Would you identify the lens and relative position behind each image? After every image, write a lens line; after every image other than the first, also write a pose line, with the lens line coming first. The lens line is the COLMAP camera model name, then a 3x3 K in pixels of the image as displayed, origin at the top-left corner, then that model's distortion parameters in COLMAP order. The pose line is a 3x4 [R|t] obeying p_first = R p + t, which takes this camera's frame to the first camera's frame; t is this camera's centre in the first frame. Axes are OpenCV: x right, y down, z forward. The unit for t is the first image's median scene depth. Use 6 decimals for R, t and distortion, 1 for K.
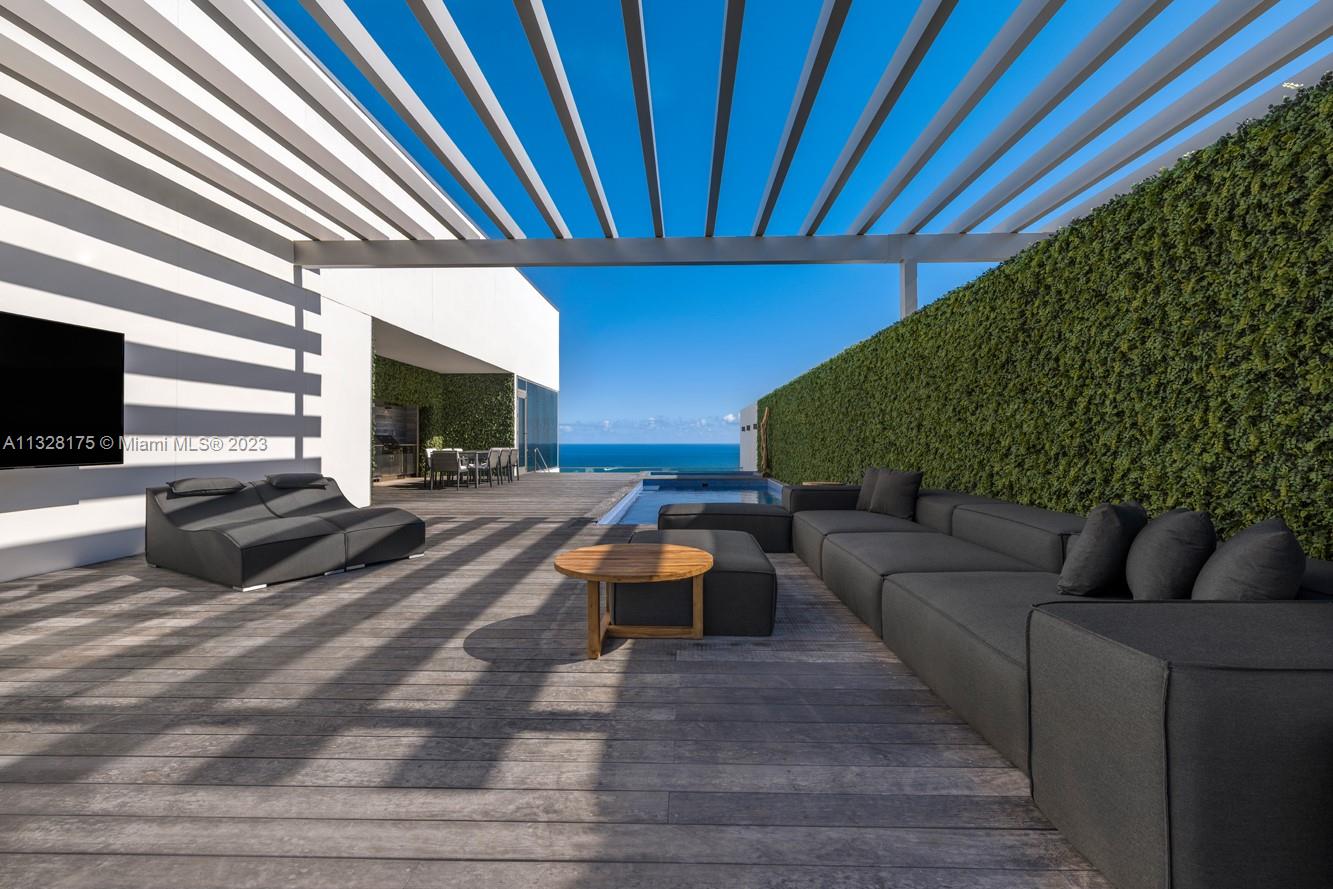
lens RADIAL K [[548.5, 0, 671.8], [0, 548.5, 438.5], [0, 0, 1]] dist [0.000555, 0.000097]
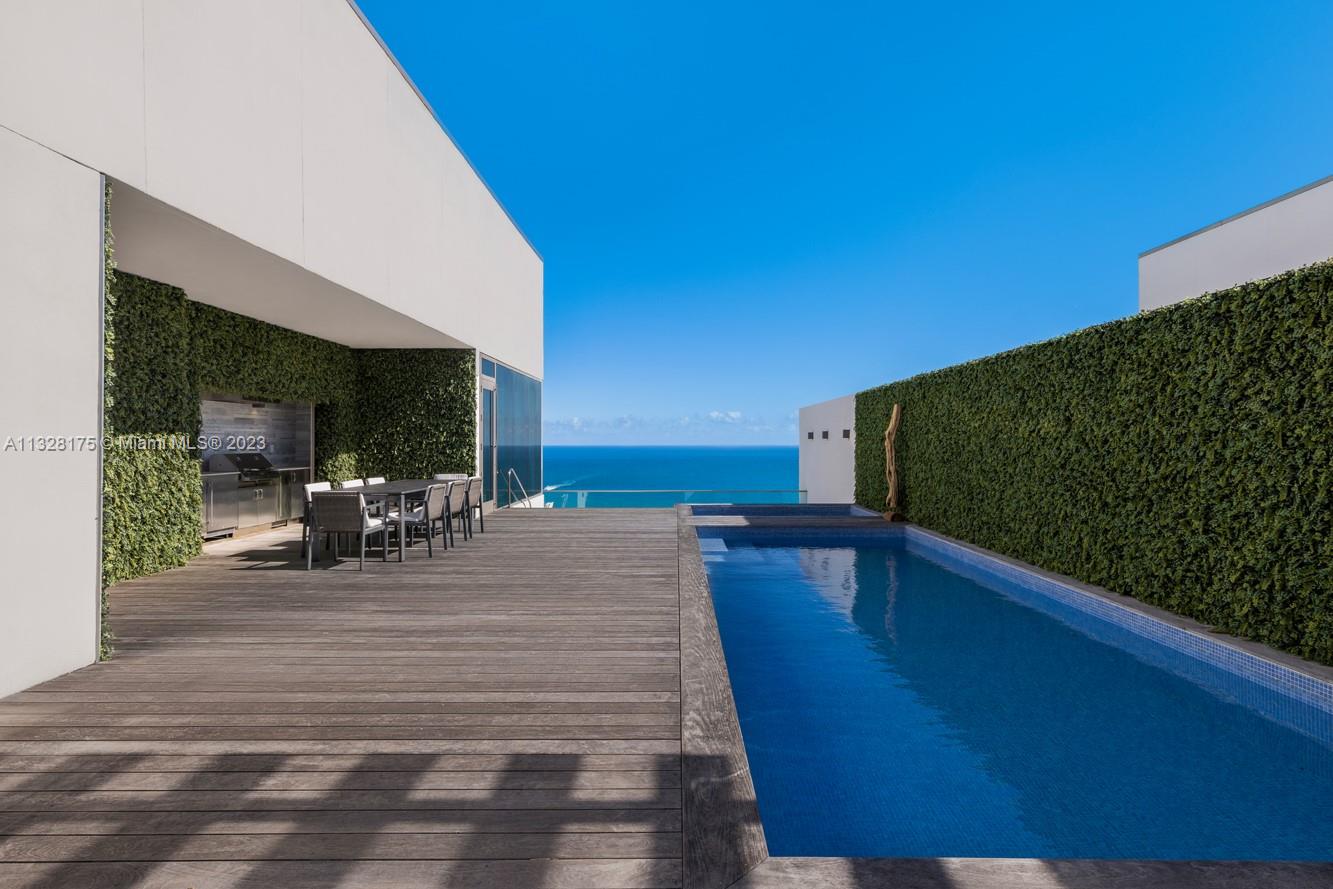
lens RADIAL K [[630.9, 0, 675.4], [0, 630.9, 439.7], [0, 0, 1]] dist [0.003854, 0.000258]
pose [[0.999747, -0.000711, 0.022471, -0.098512], [0.000699, 1.000000, 0.000519, -0.022273], [-0.022471, -0.000503, 0.999747, 0.356637]]
